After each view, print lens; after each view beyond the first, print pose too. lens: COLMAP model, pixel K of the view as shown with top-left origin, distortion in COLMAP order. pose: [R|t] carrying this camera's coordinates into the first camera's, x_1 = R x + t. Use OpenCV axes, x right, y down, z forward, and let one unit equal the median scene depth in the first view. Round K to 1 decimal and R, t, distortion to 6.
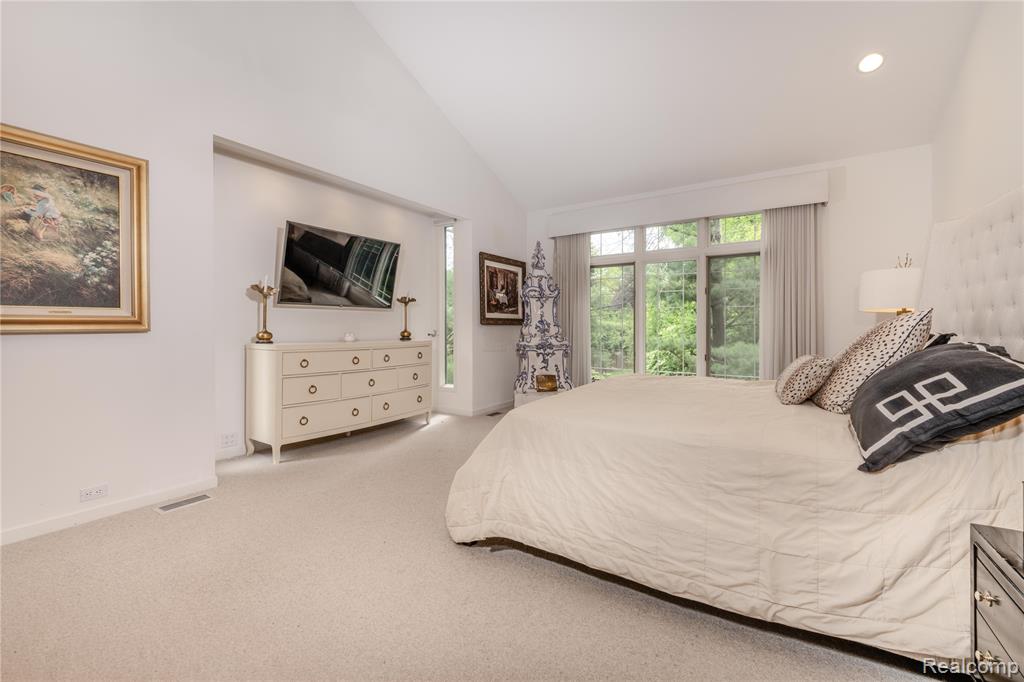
lens RADIAL K [[428.7, 0, 514.5], [0, 428.7, 332.9], [0, 0, 1]] dist [-0.012317, 0.000244]
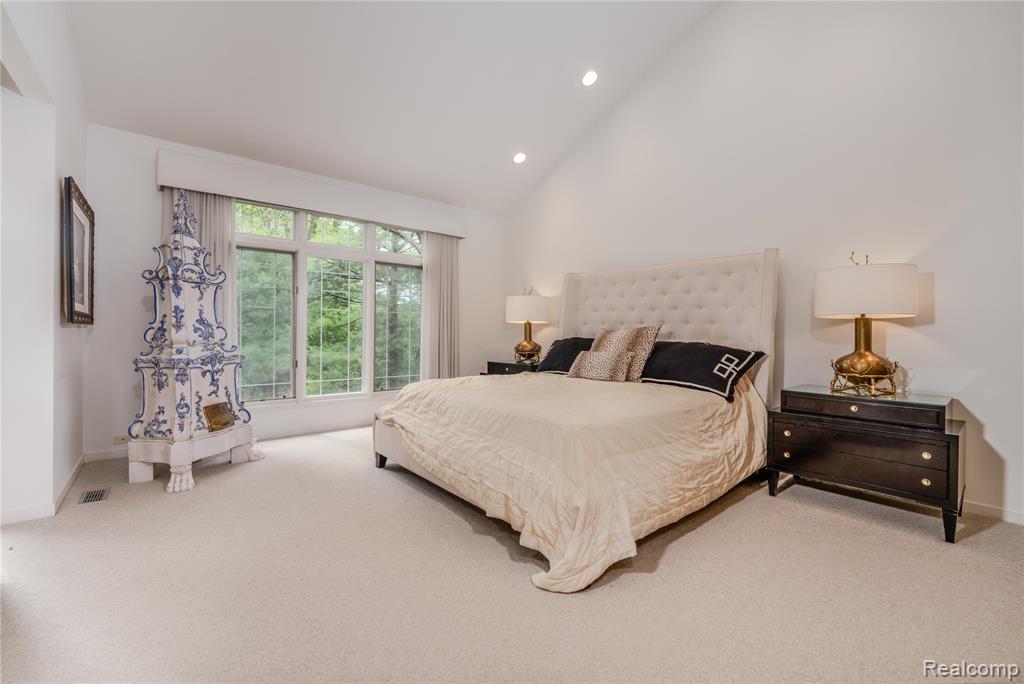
lens RADIAL K [[428.7, 0, 511.8], [0, 428.7, 337.2], [0, 0, 1]] dist [-0.012317, 0.000244]
pose [[0.288792, -0.007585, 0.957362, -0.449295], [0.004233, 0.999969, 0.006645, -0.005243], [-0.957383, 0.002134, 0.288815, 0.419199]]
